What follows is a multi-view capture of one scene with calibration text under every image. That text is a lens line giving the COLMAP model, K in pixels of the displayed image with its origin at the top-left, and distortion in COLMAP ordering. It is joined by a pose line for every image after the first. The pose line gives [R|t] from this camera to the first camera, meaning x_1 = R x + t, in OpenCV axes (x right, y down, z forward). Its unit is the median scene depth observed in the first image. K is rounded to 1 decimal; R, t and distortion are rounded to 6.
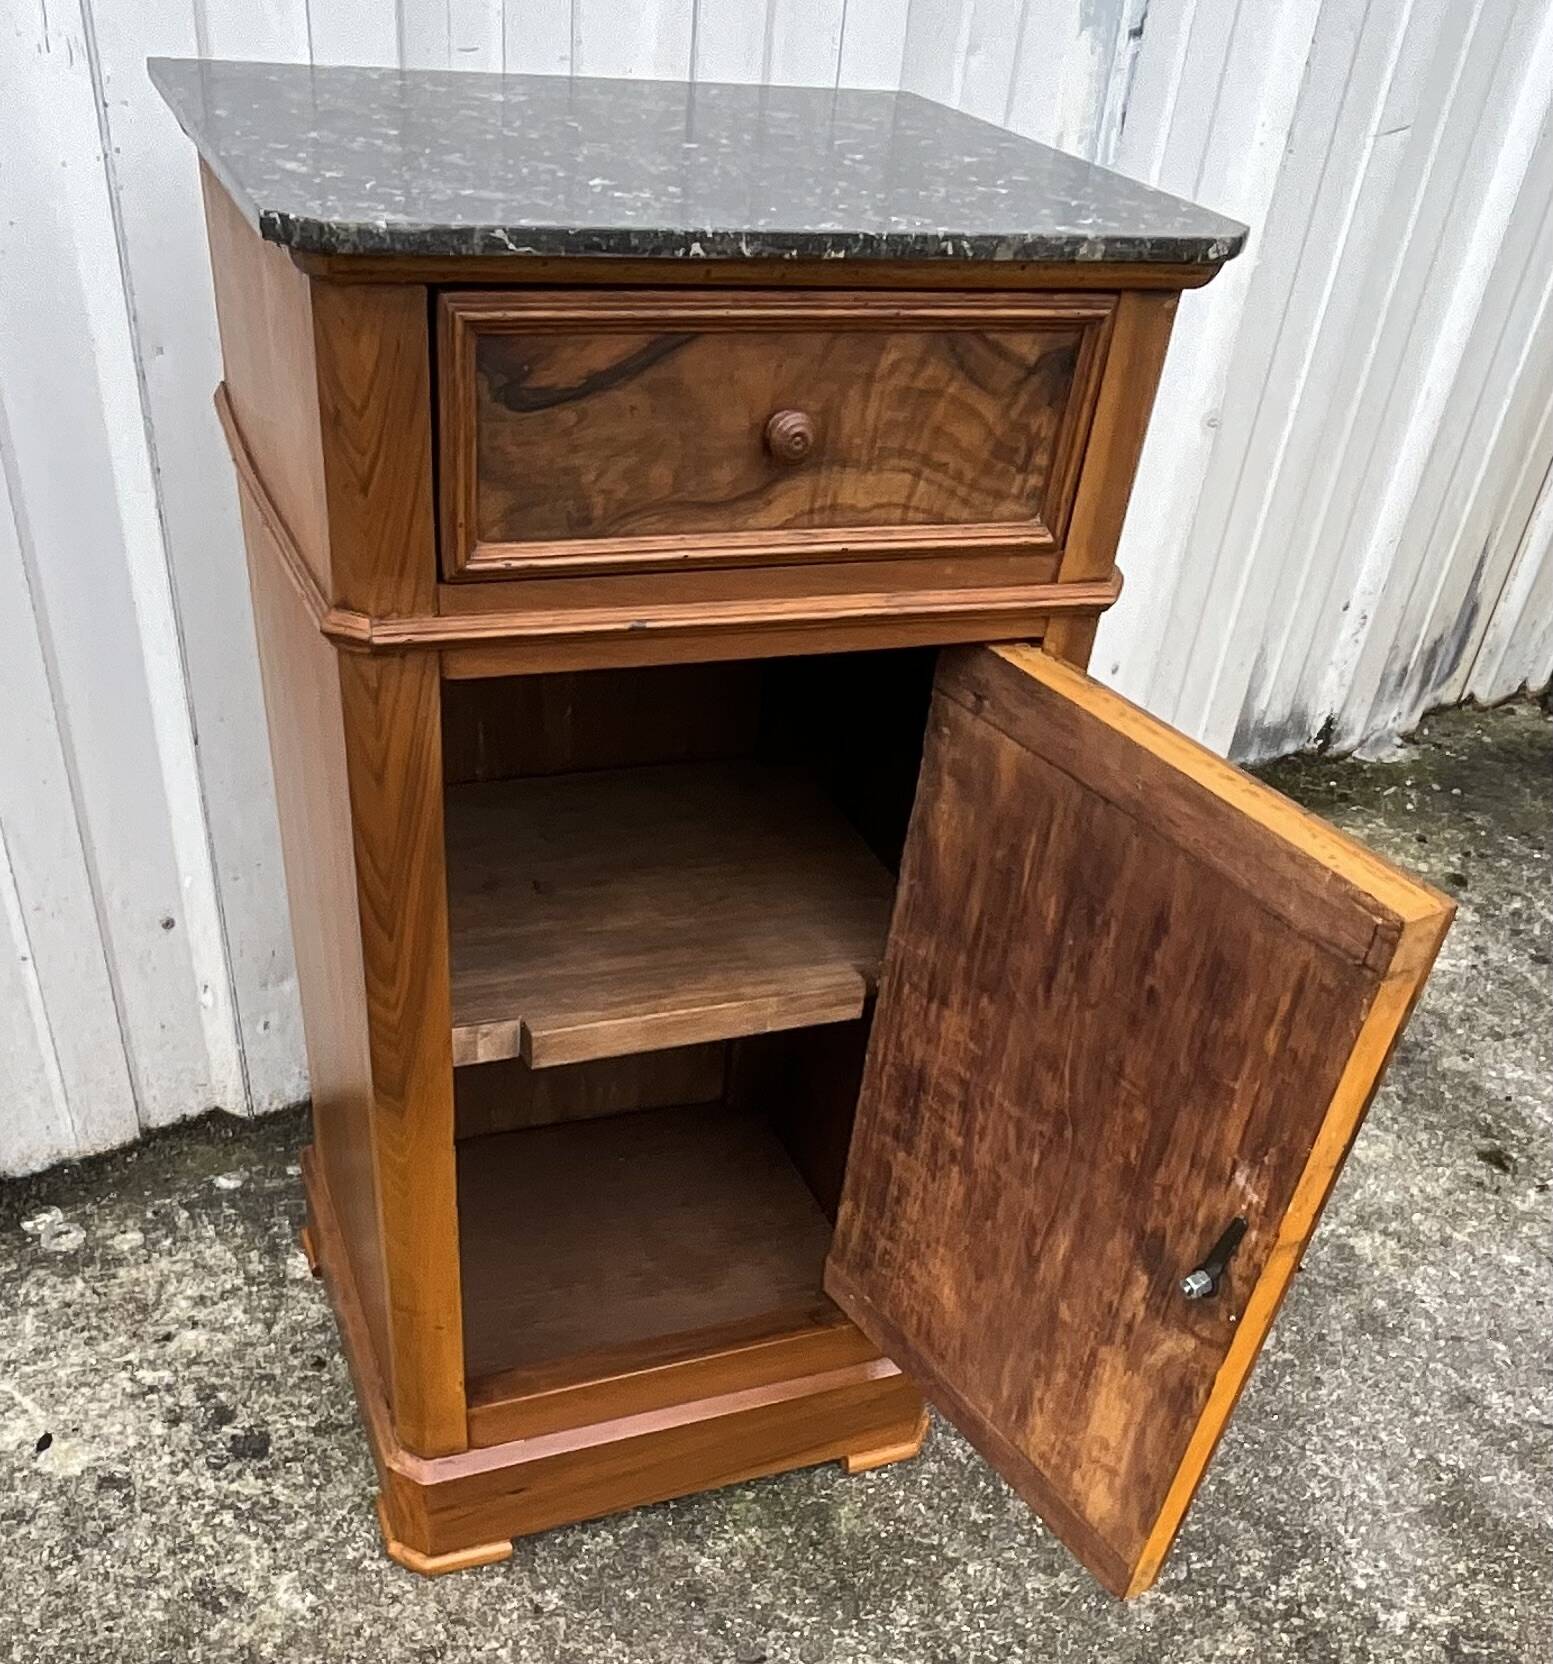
lens RADIAL K [[1634.5, 0, 701.9], [0, 1634.5, 1249.9], [0, 0, 1]] dist [-0.003808, 0.000000]
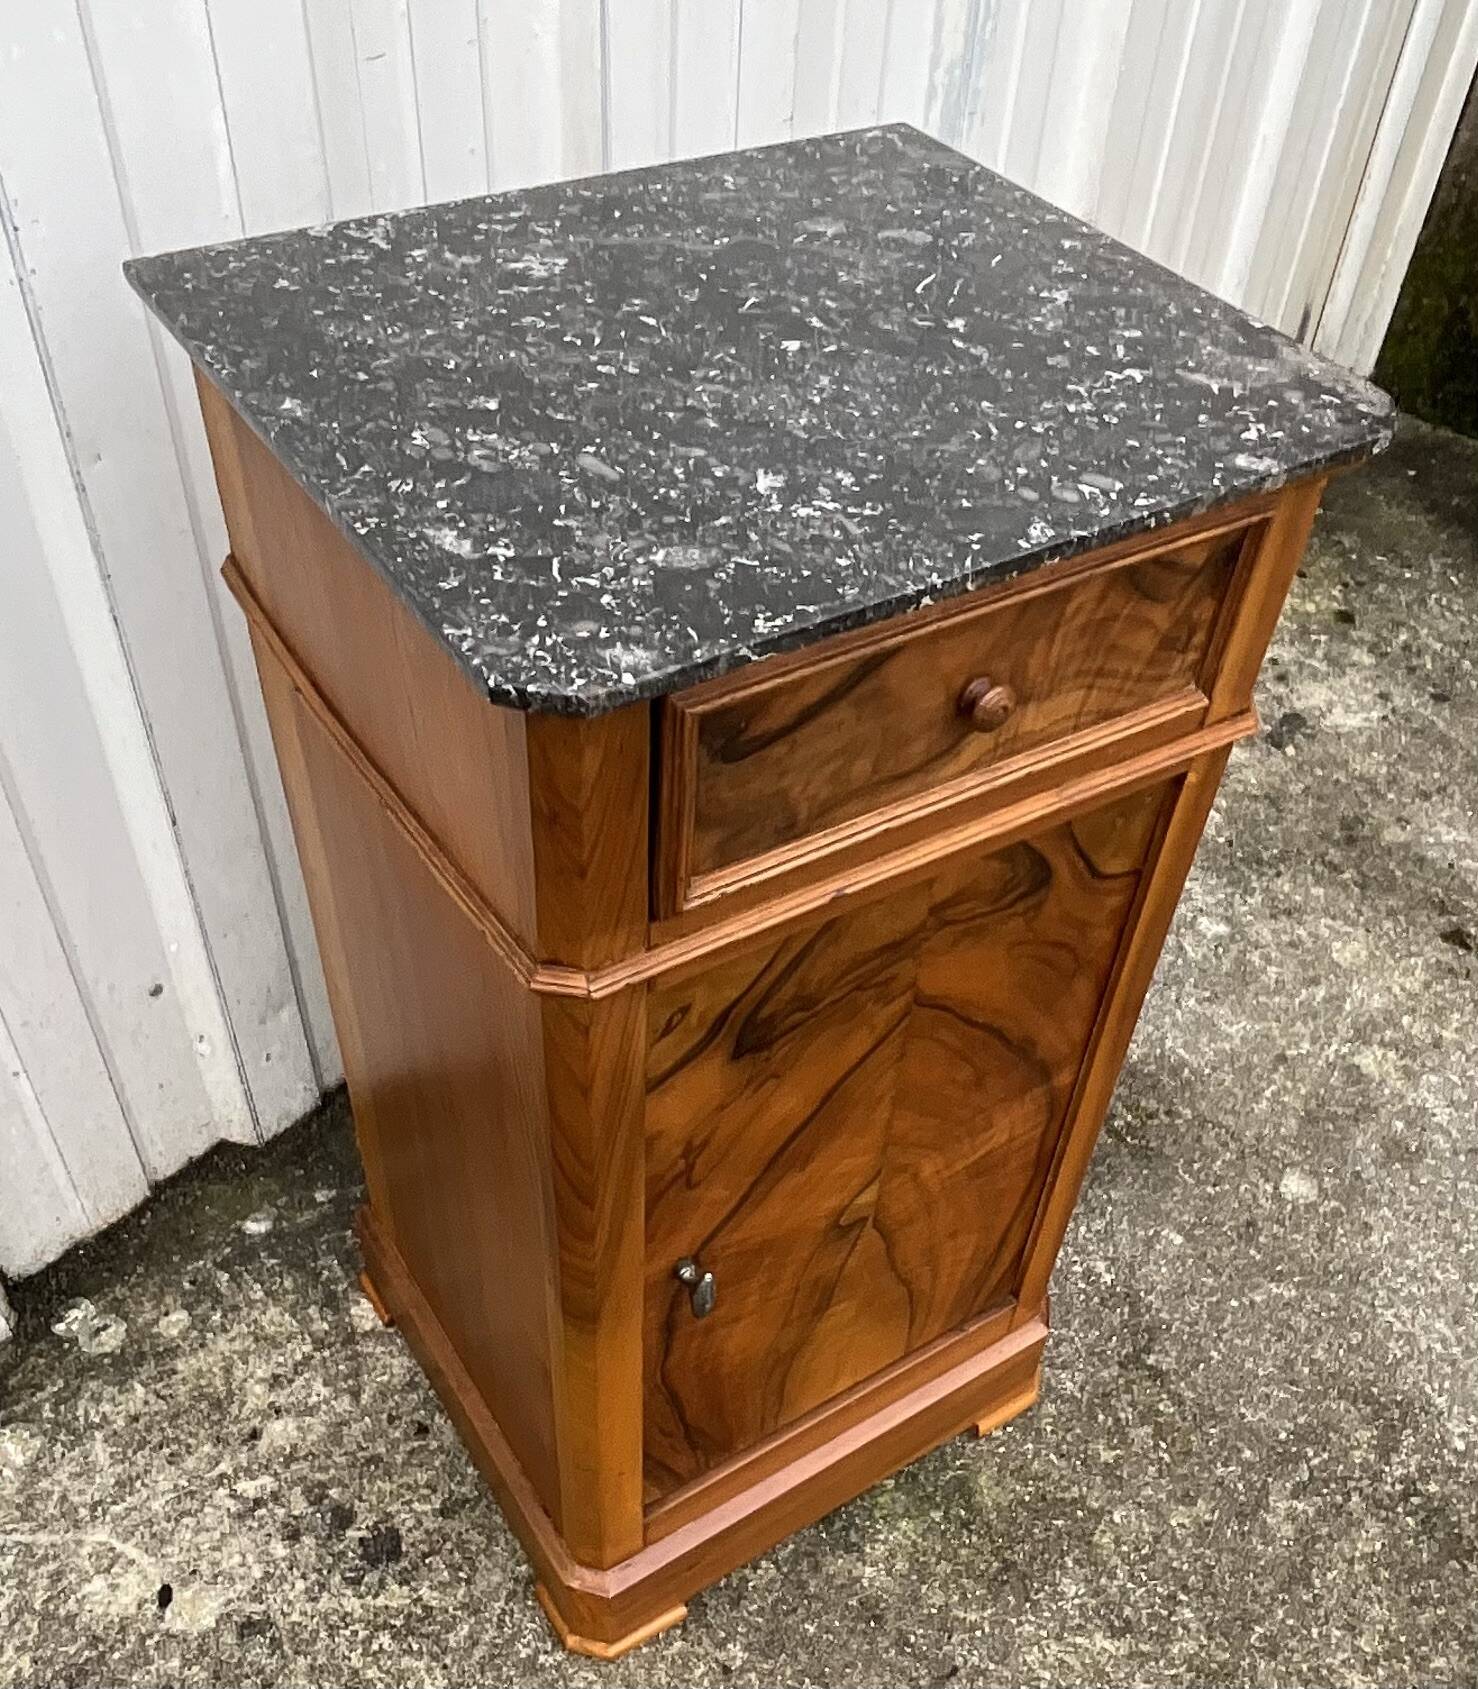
lens RADIAL K [[1633.4, 0, 759.9], [0, 1633.4, 989.7], [0, 0, 1]] dist [-0.007624, 0.000000]
pose [[0.974519, -0.174288, 0.141196, -0.149036], [0.160977, 0.981792, 0.100848, -0.284490], [-0.156202, -0.075549, 0.984832, 0.048428]]
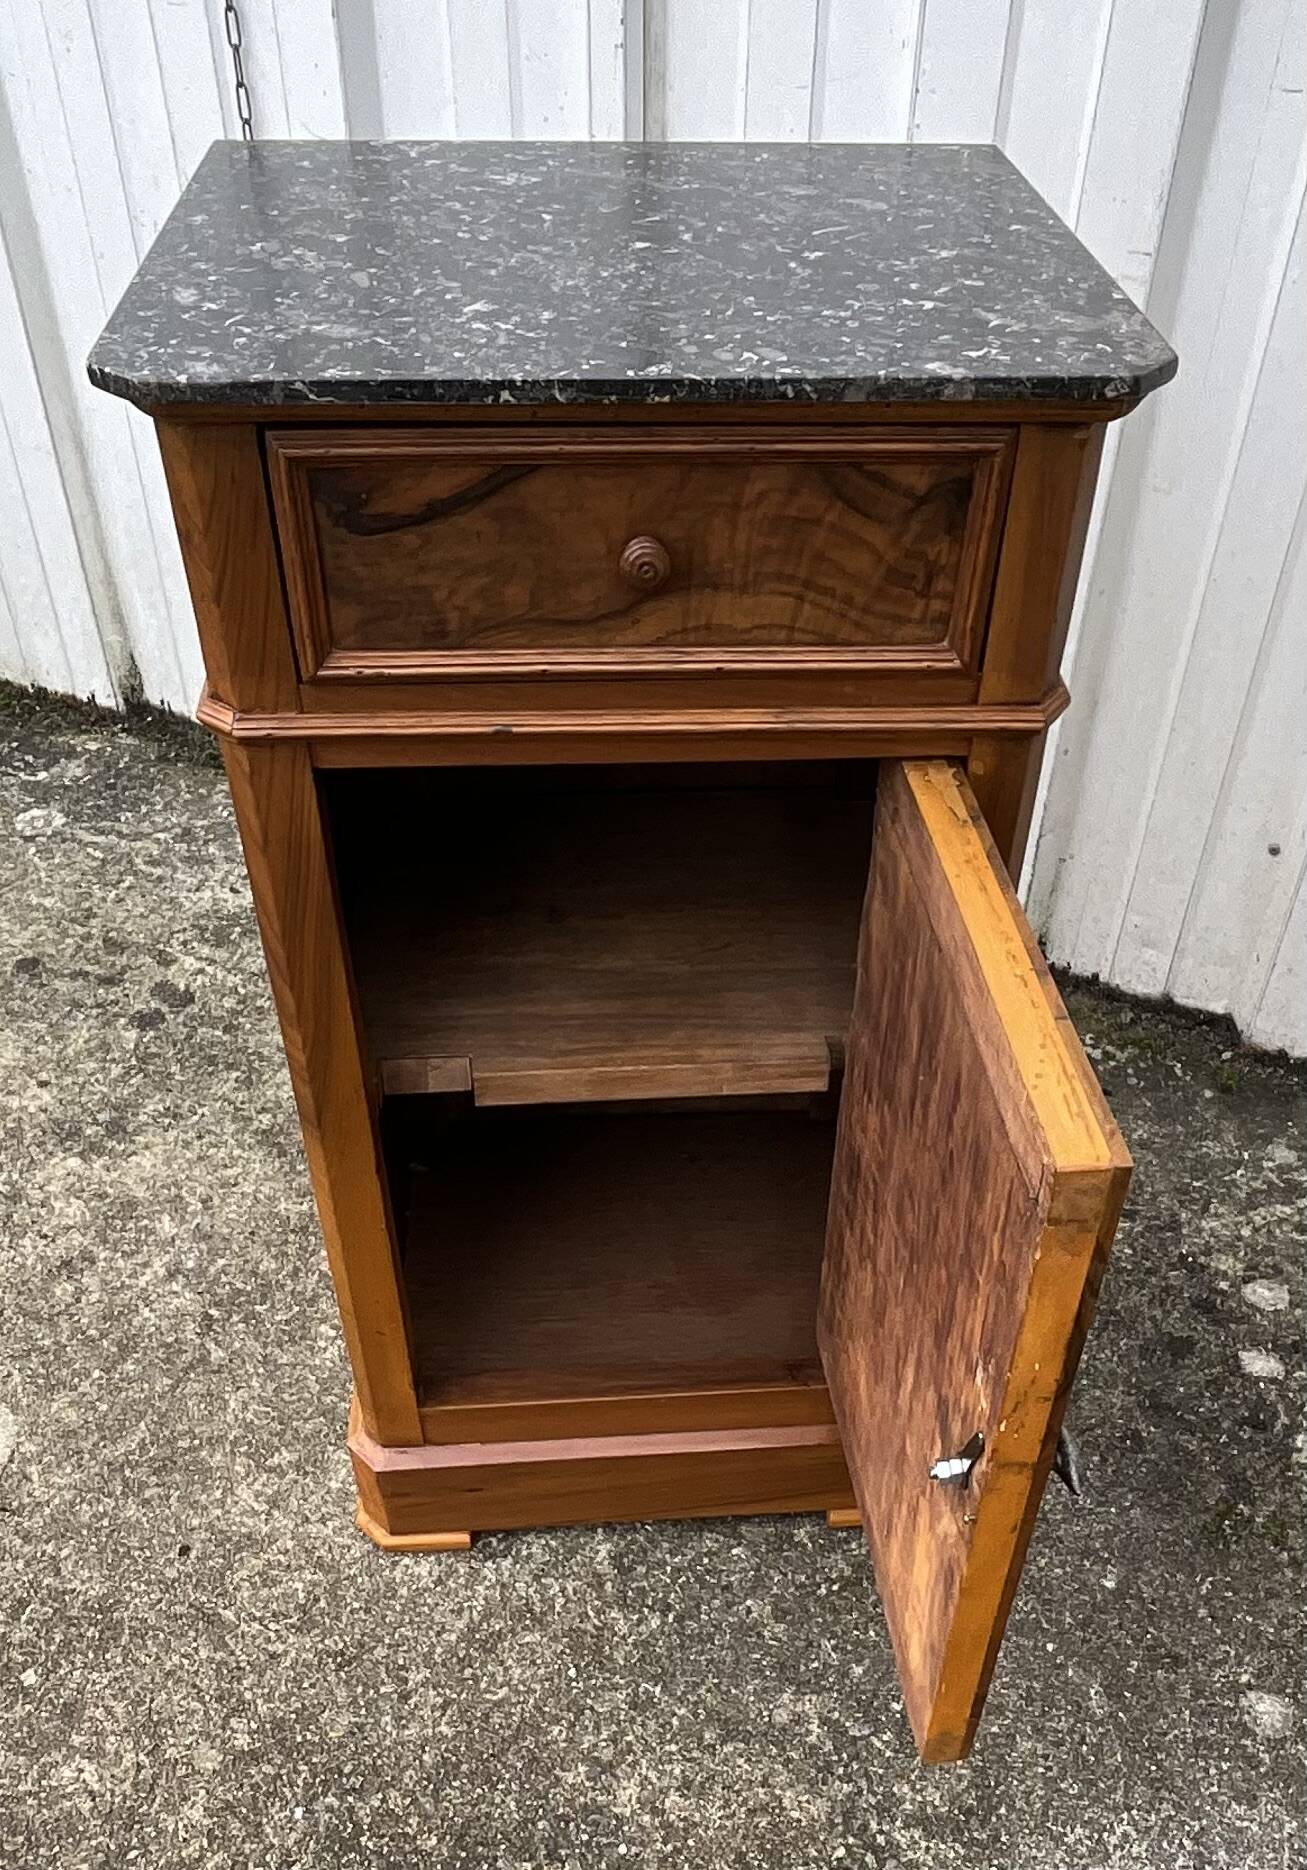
lens RADIAL K [[1630.9, 0, 703.3], [0, 1630.9, 1128.2], [0, 0, 1]] dist [0.009899, -0.040354]
pose [[0.961240, 0.145526, -0.234181, 0.231544], [-0.144776, 0.989252, 0.020487, -0.117195], [0.234645, 0.014211, 0.971977, 0.036517]]
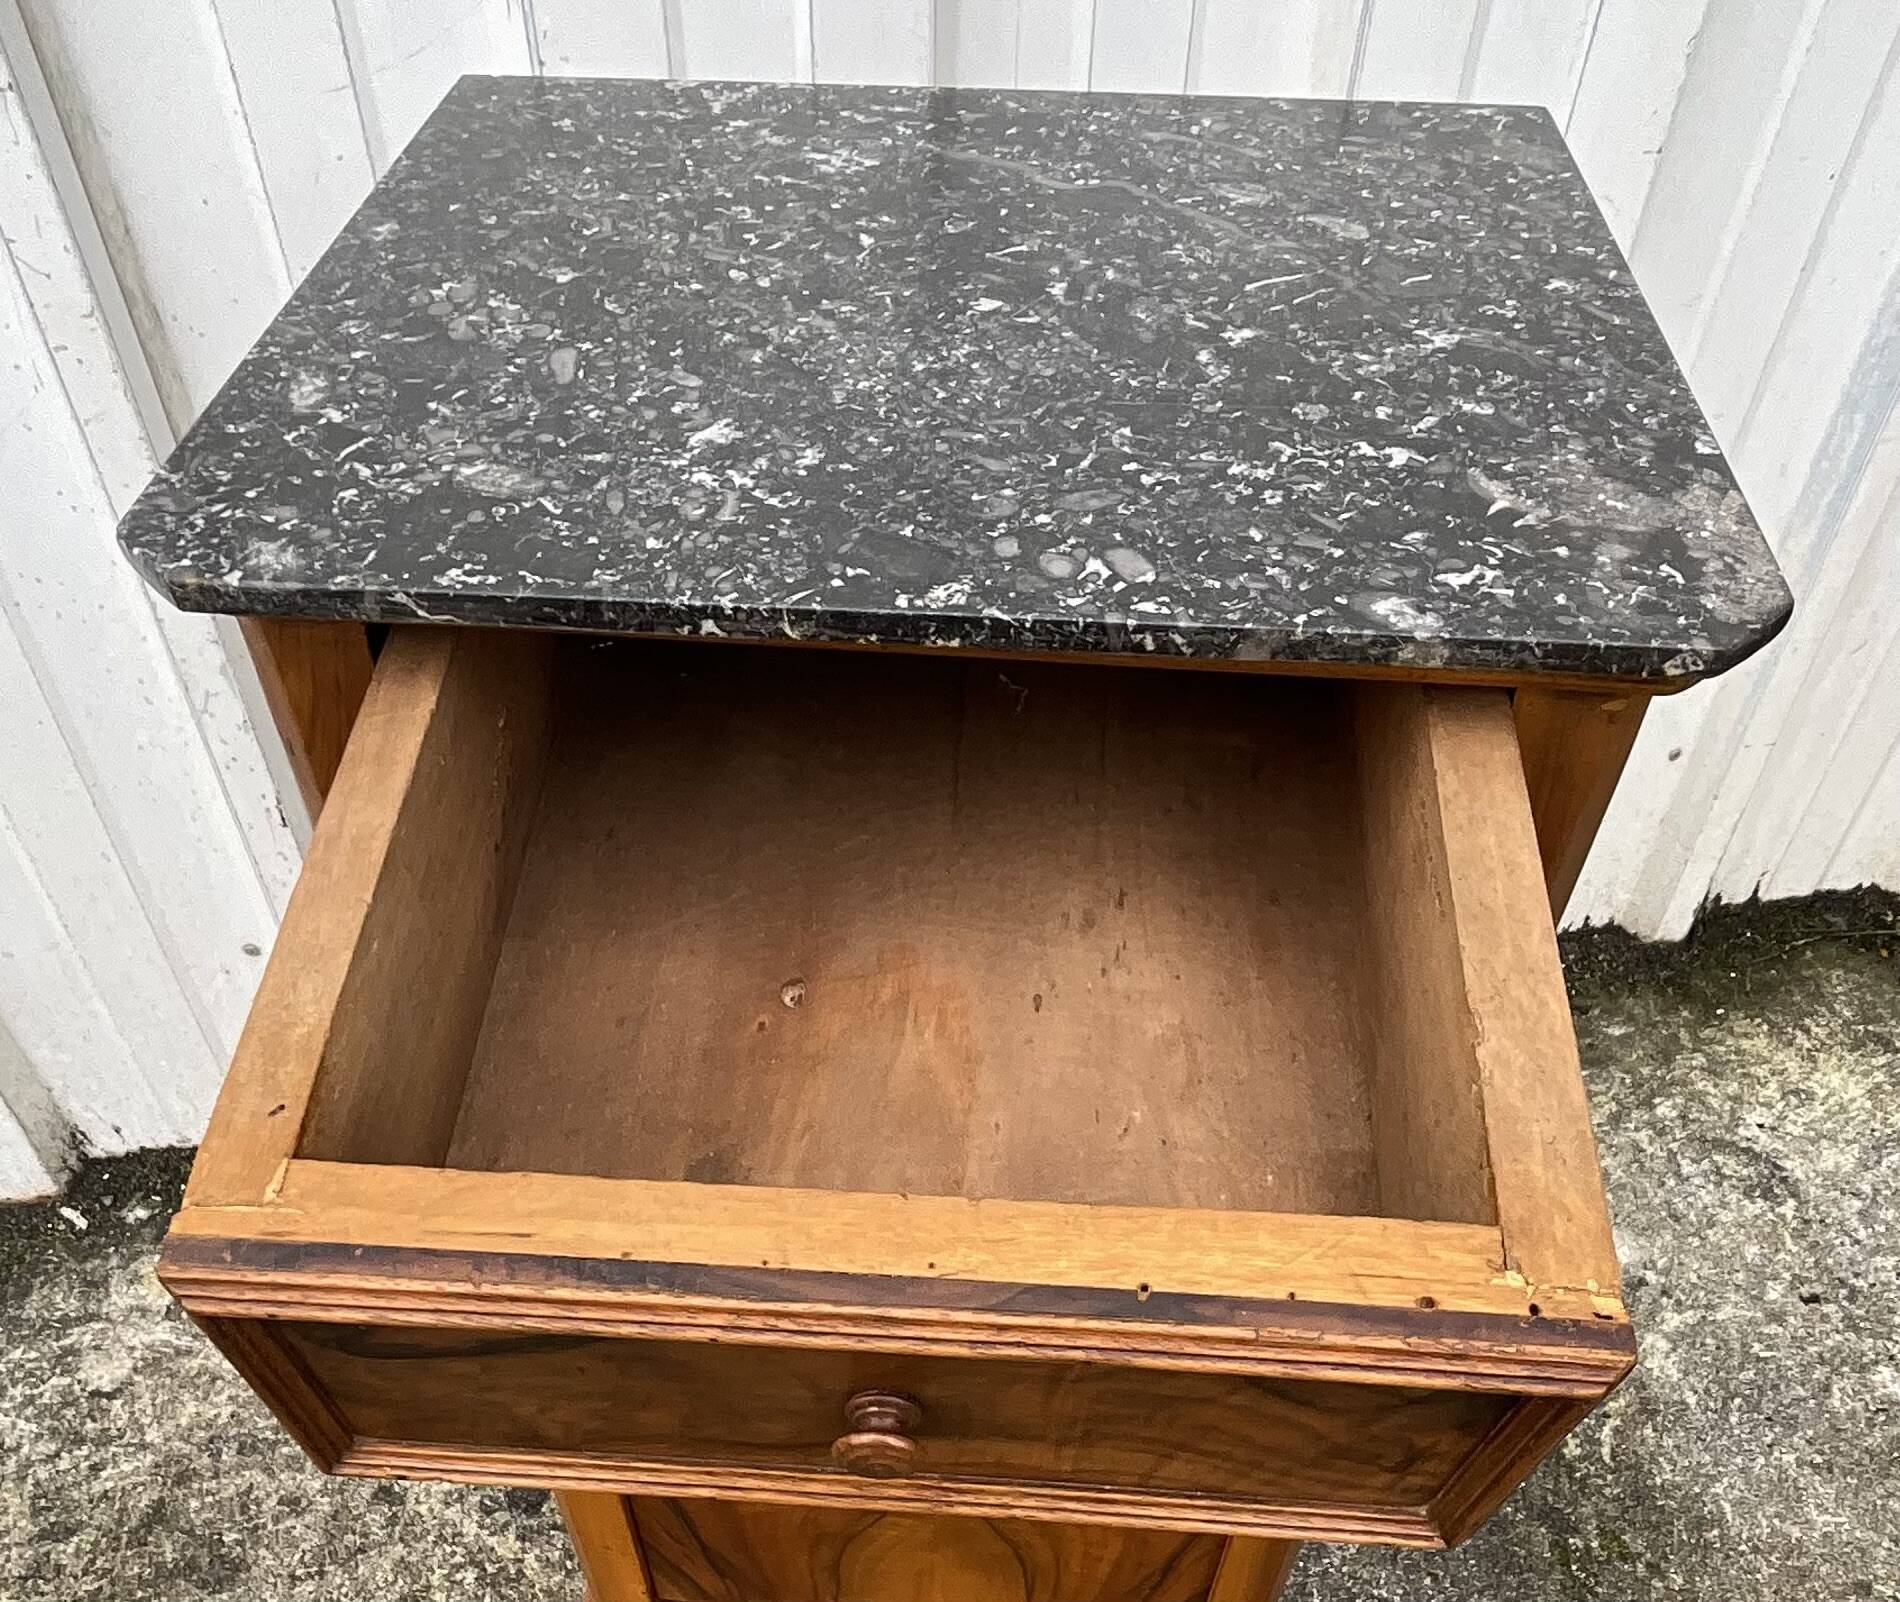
lens RADIAL K [[1632.2, 0, 915.4], [0, 1632.2, 1116.9], [0, 0, 1]] dist [-0.008194, -0.010160]
pose [[0.906317, 0.267866, -0.326860, 0.189306], [-0.230905, 0.961677, 0.147853, -0.304162], [0.353939, -0.058528, 0.933435, 0.230642]]
